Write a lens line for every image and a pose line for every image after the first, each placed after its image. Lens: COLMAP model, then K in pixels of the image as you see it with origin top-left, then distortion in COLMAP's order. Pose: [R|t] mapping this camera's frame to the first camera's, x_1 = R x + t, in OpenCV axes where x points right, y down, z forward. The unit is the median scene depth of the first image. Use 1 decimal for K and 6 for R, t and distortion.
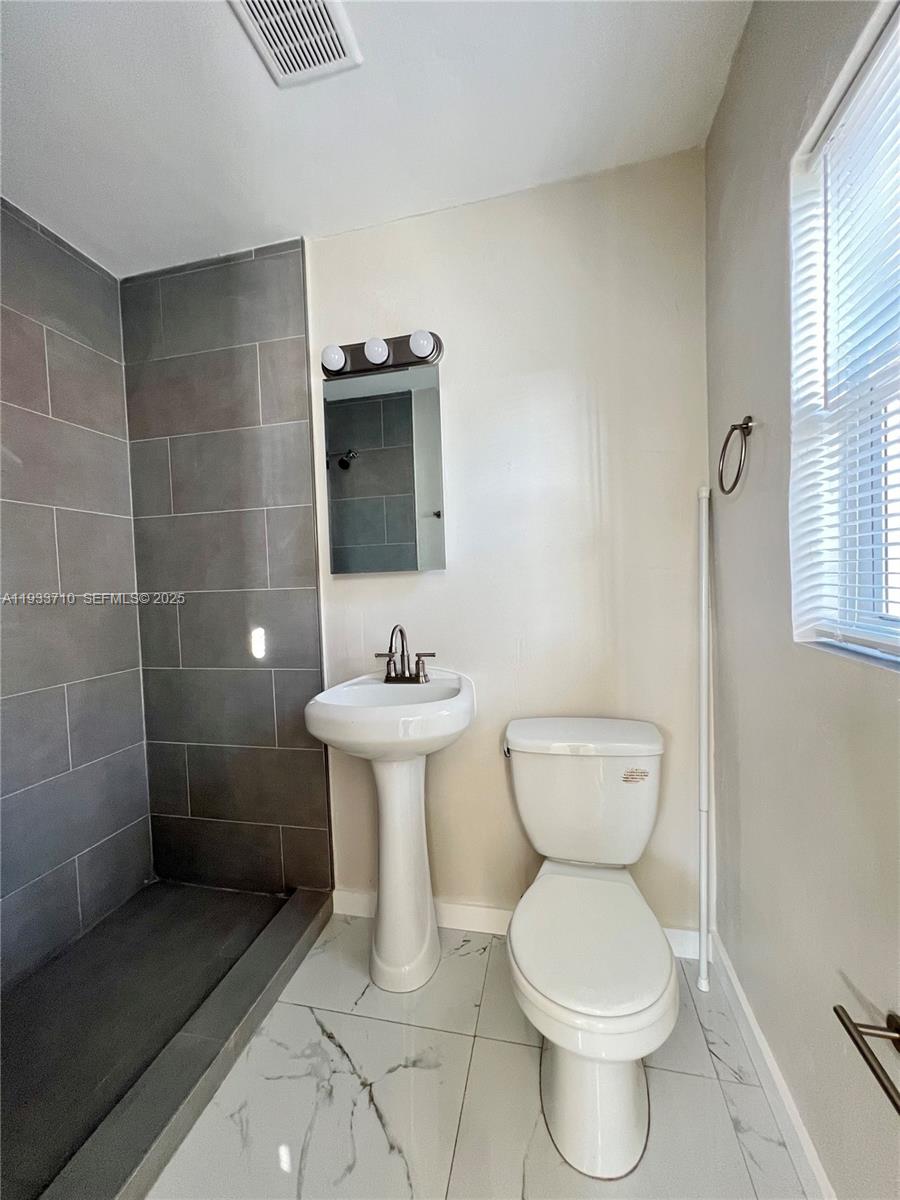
lens RADIAL K [[480.4, 0, 448.4], [0, 480.4, 601.4], [0, 0, 1]] dist [-0.002295, 0.000883]
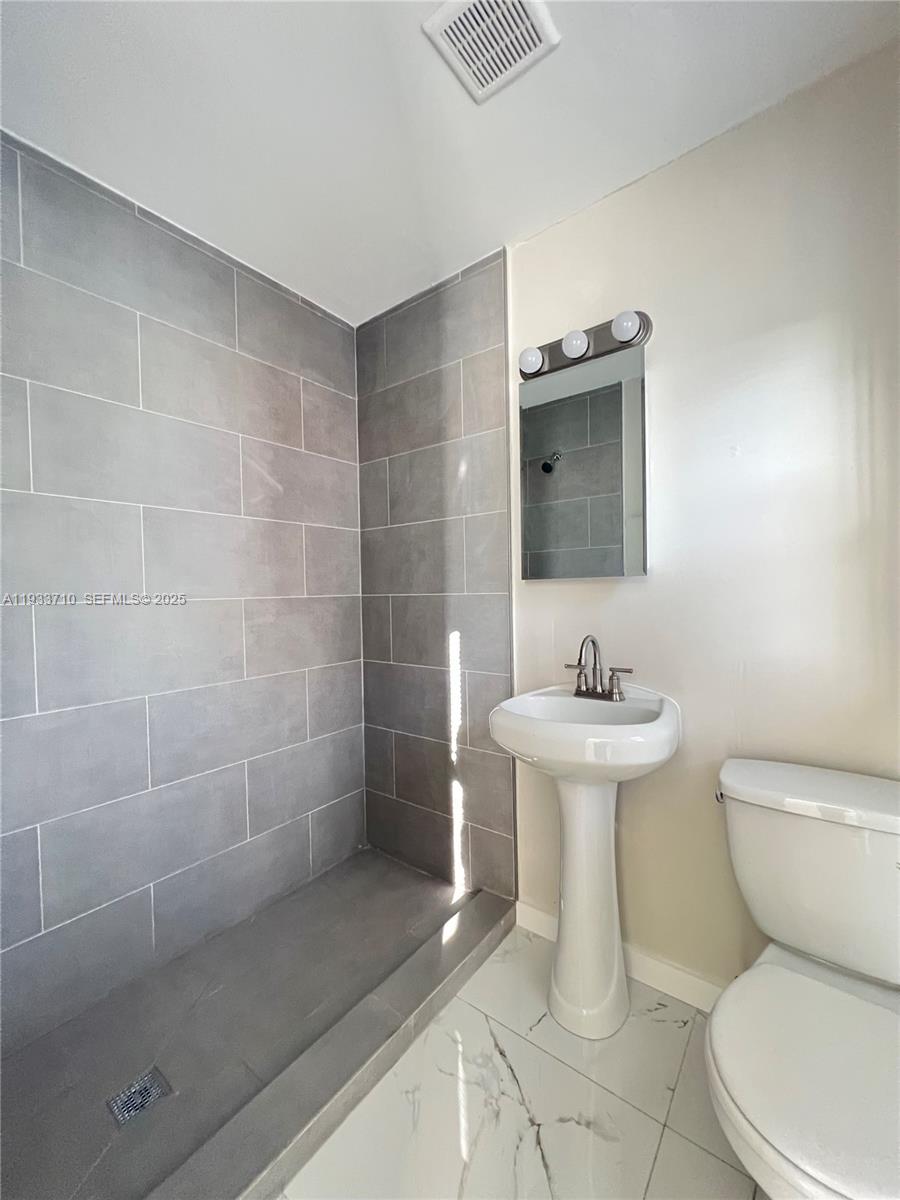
lens RADIAL K [[480.4, 0, 447.6], [0, 480.4, 601.3], [0, 0, 1]] dist [-0.002295, 0.000883]
pose [[0.907540, 0.025100, -0.419214, 0.031030], [-0.028562, 0.999590, -0.001983, -0.006786], [0.418993, 0.013774, 0.907885, 0.043221]]
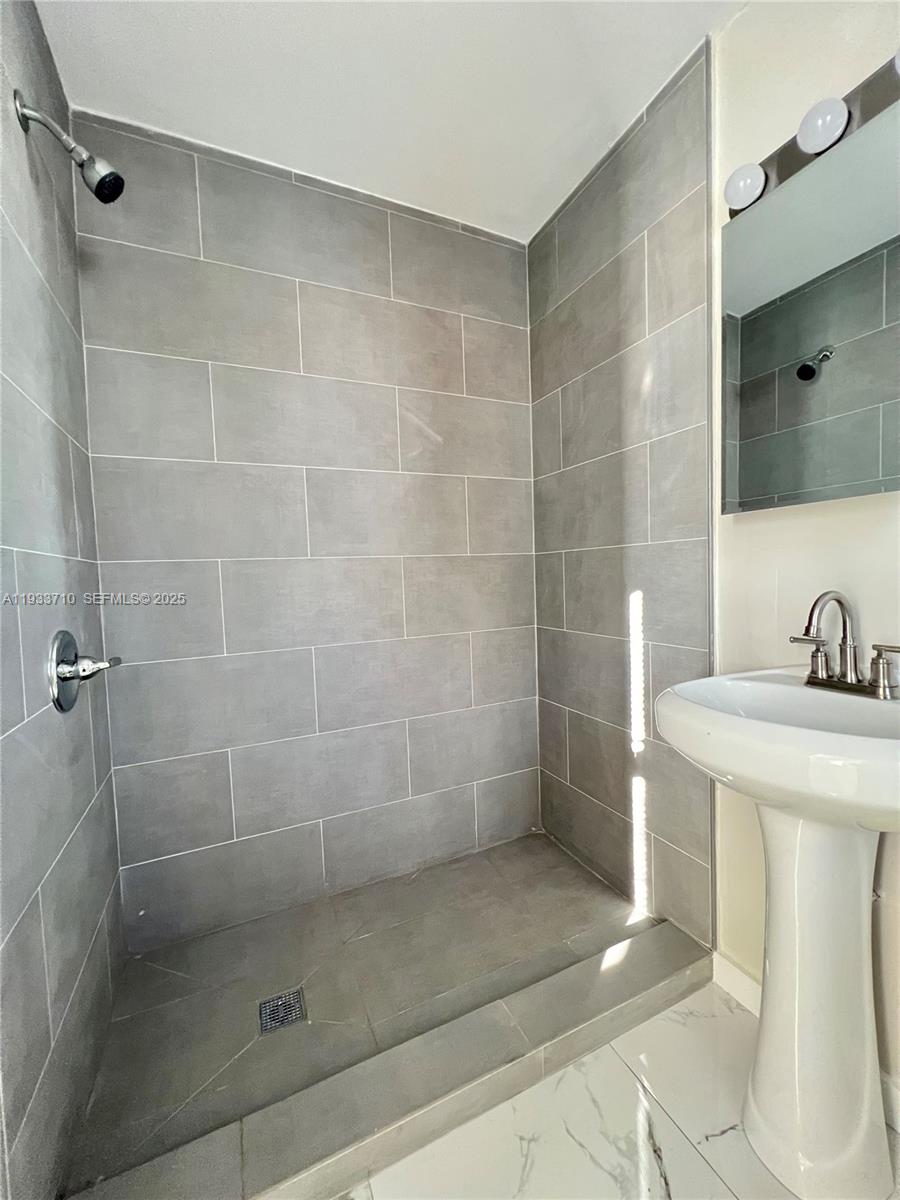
lens RADIAL K [[480.4, 0, 447.6], [0, 480.4, 601.1], [0, 0, 1]] dist [-0.002295, 0.000883]
pose [[0.609203, 0.056615, -0.790990, 0.068636], [-0.017584, 0.998167, 0.057902, 0.033427], [0.792819, -0.021365, 0.609083, 0.260662]]
